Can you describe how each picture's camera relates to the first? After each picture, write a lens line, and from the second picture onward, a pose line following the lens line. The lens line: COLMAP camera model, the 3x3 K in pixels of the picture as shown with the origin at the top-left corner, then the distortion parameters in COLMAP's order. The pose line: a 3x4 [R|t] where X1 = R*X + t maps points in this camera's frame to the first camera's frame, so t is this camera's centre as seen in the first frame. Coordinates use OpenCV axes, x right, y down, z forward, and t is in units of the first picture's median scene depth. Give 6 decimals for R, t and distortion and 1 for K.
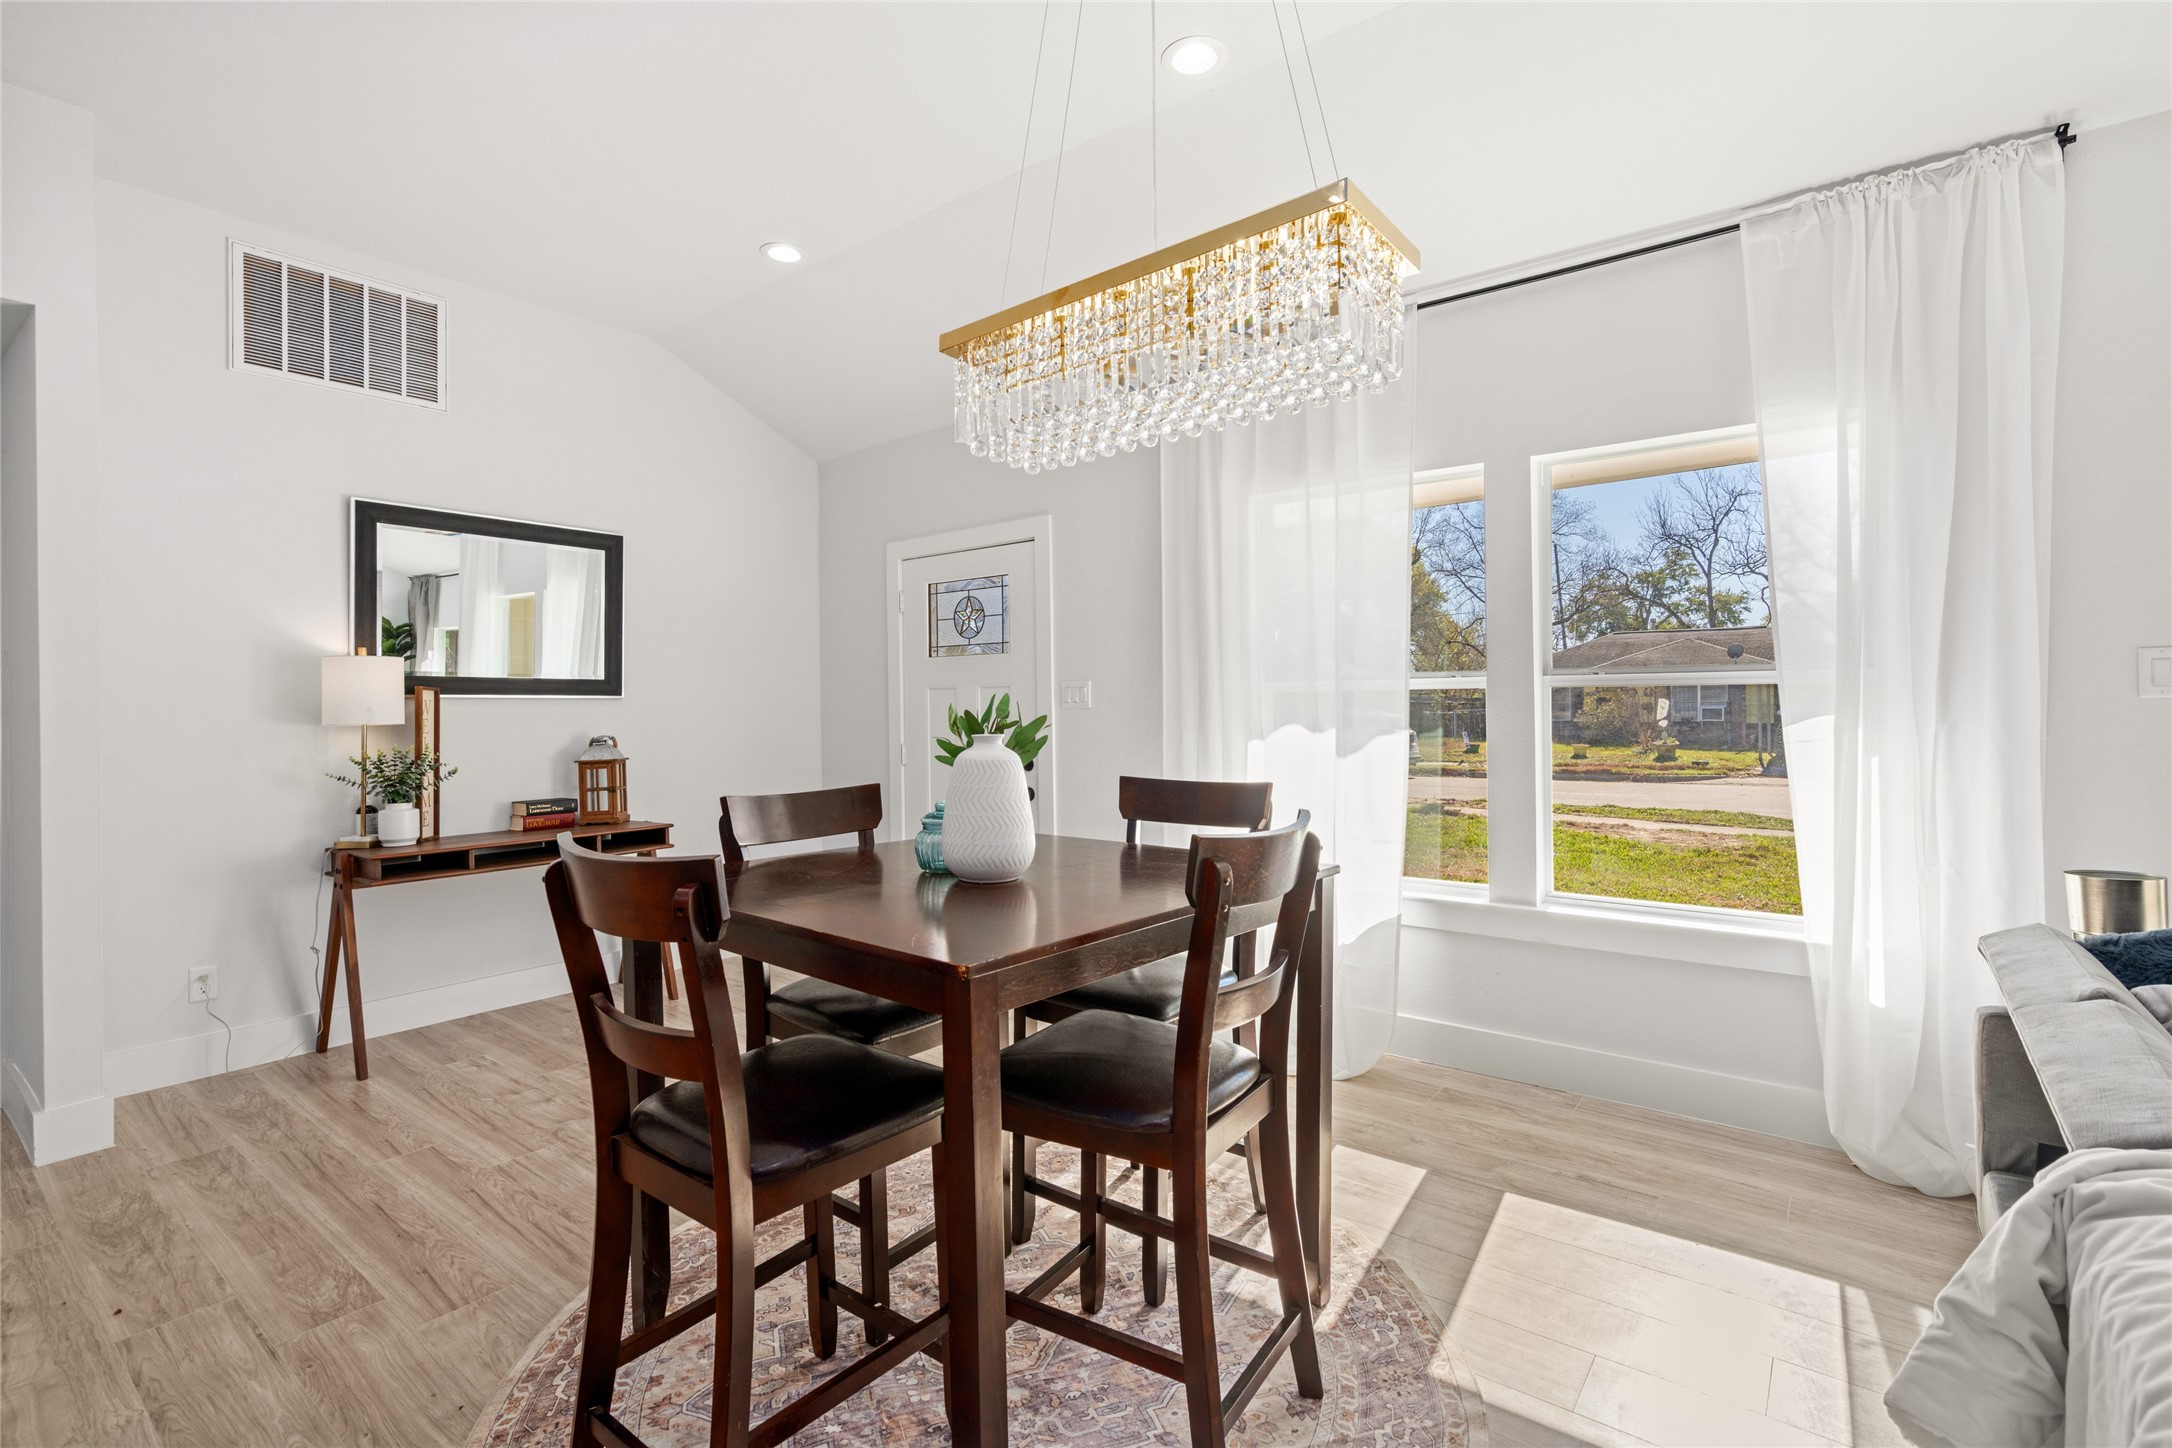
lens RADIAL K [[1000.7, 0, 1098.4], [0, 1000.7, 703.1], [0, 0, 1]] dist [-0.003280, 0.001479]
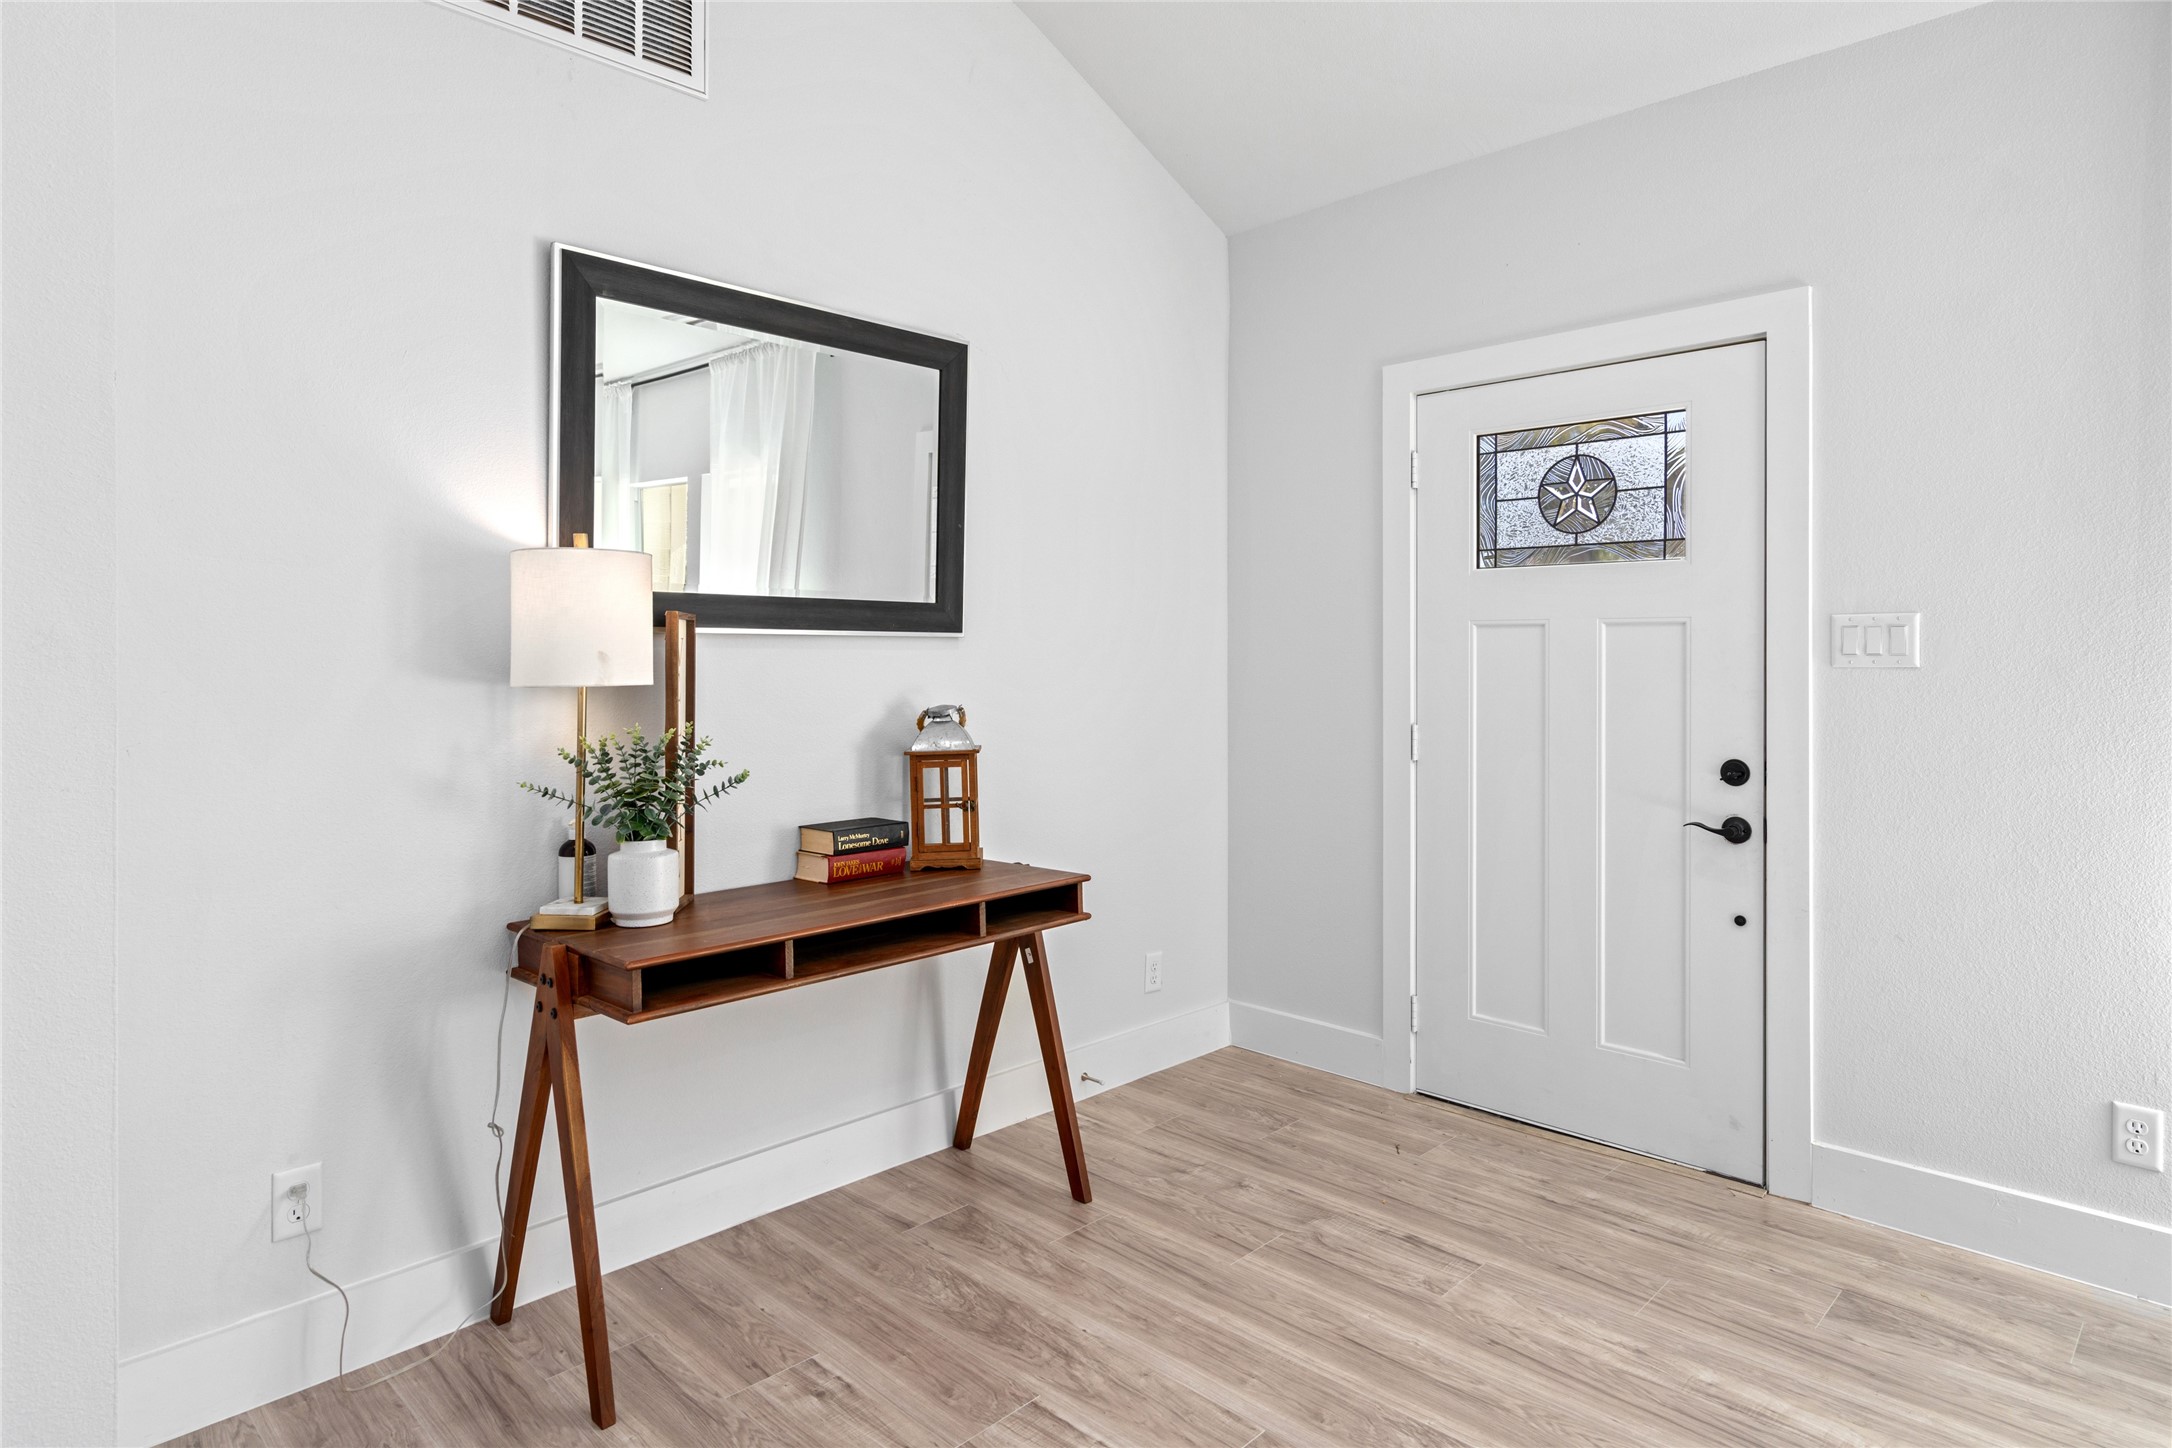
lens RADIAL K [[1236.7, 0, 1095.0], [0, 1236.7, 651.9], [0, 0, 1]] dist [0.002375, 0.002119]
pose [[0.994447, 0.012852, -0.104455, -0.406995], [-0.011901, 0.999882, 0.009721, -0.004754], [0.104567, -0.008424, 0.994482, 0.397265]]
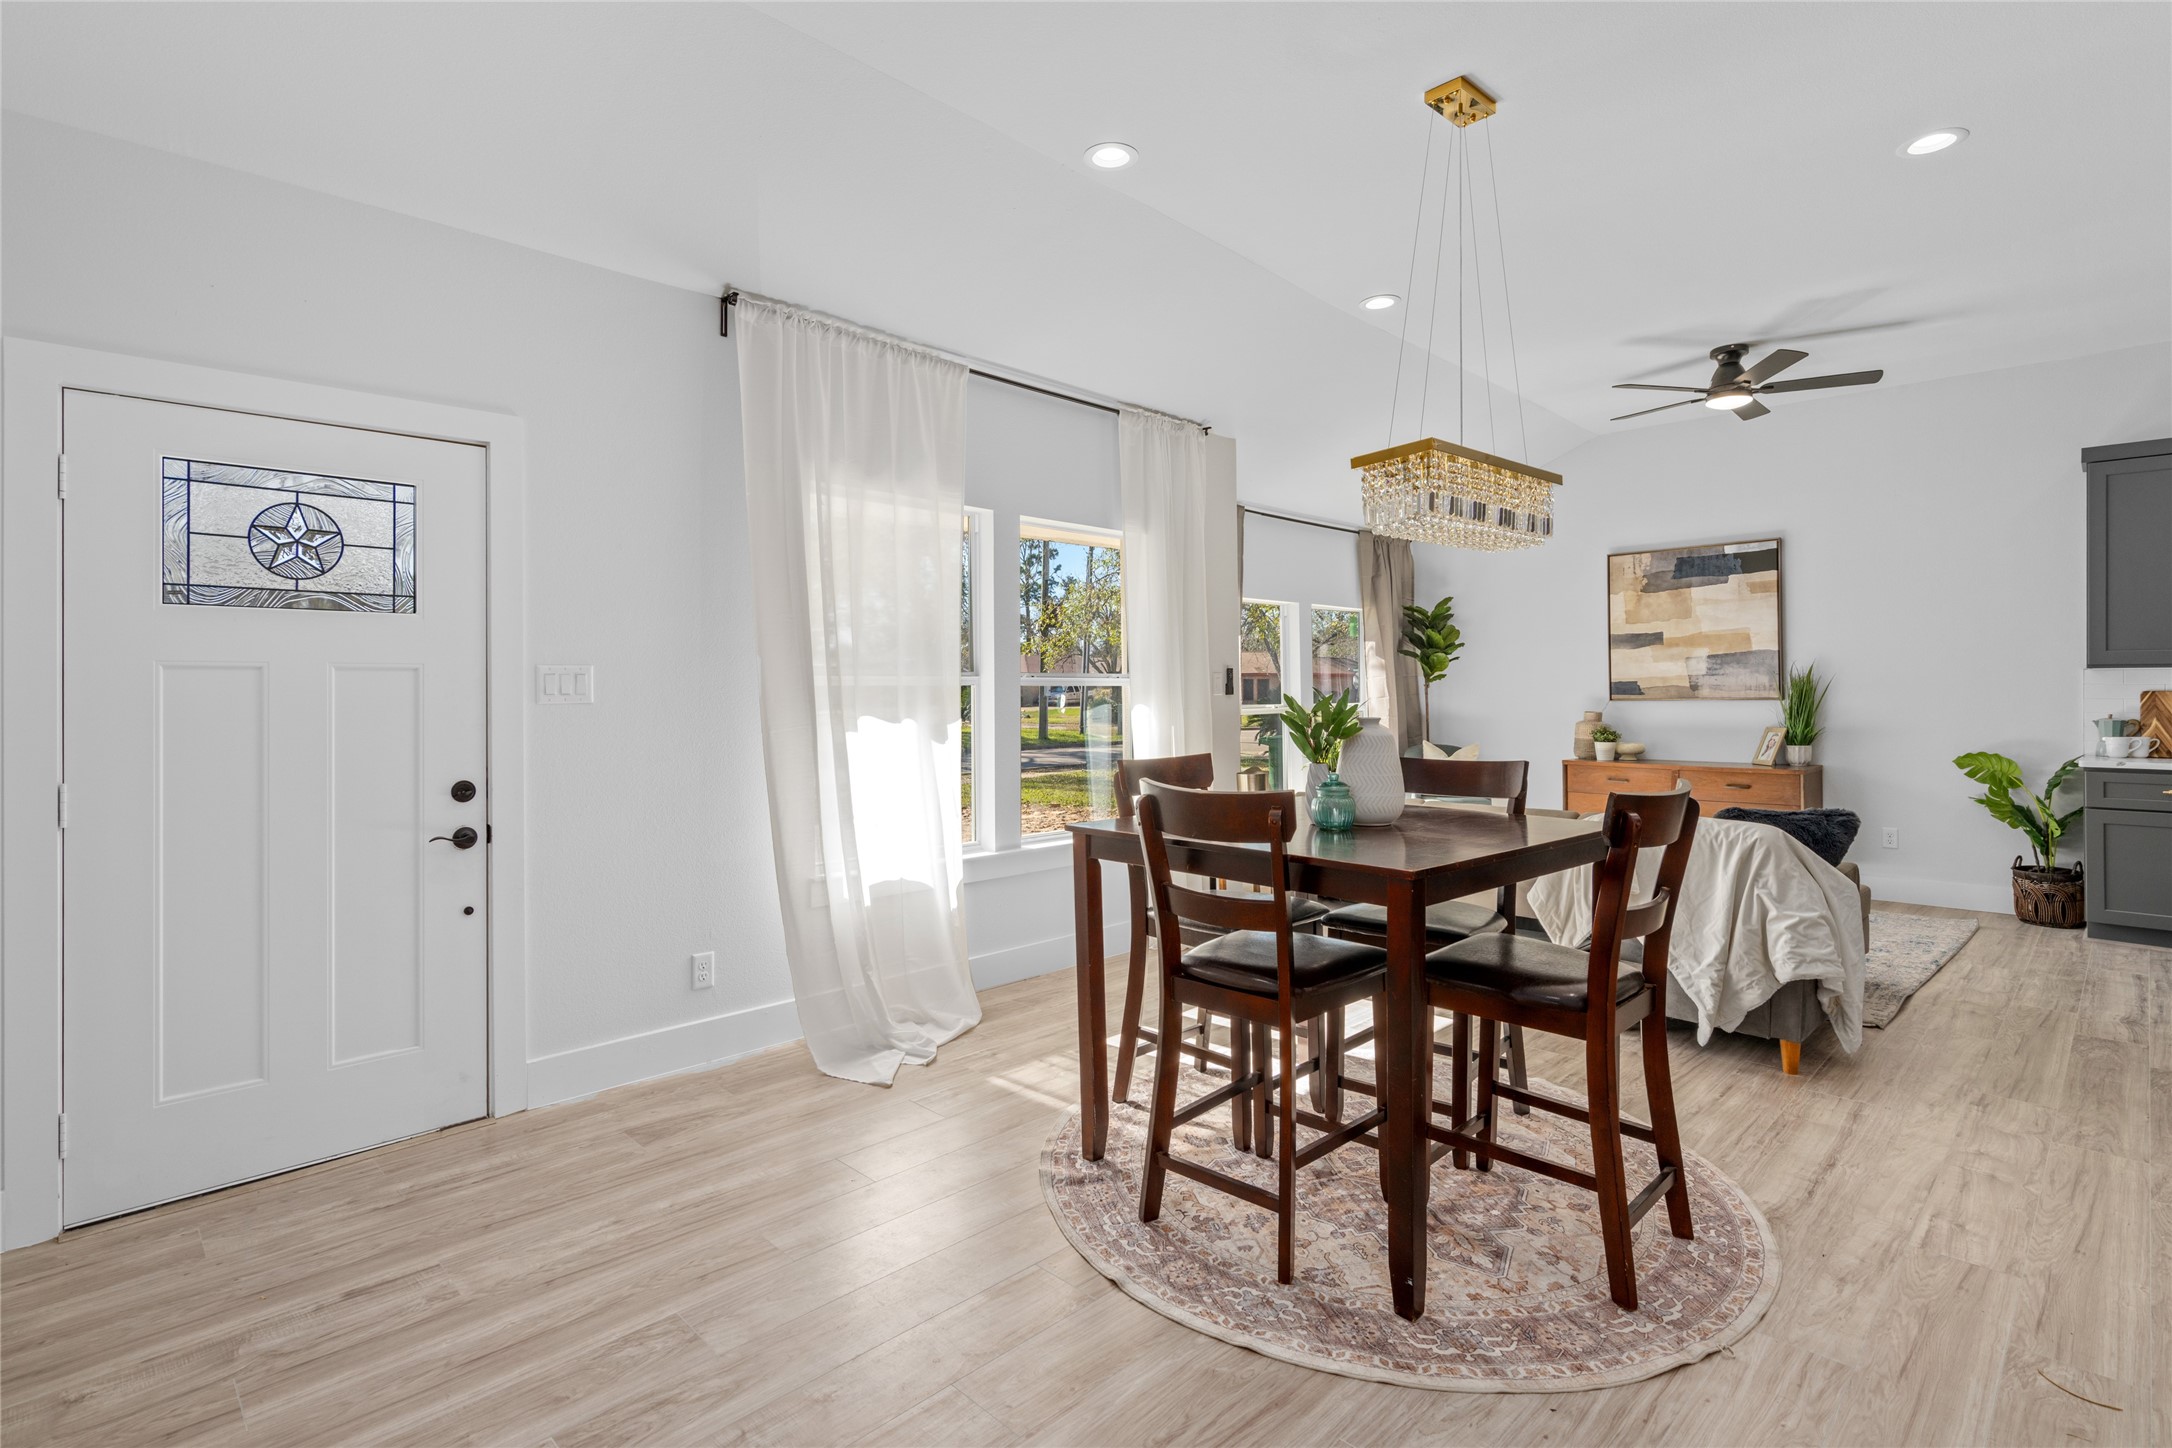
lens RADIAL K [[1081.5, 0, 1049.6], [0, 1081.5, 683.4], [0, 0, 1]] dist [0.006463, 0.002153]
pose [[0.134496, 0.015621, 0.990791, -0.861801], [-0.001032, 0.999877, -0.015624, 0.003164], [-0.990914, 0.001078, 0.134496, 0.652985]]
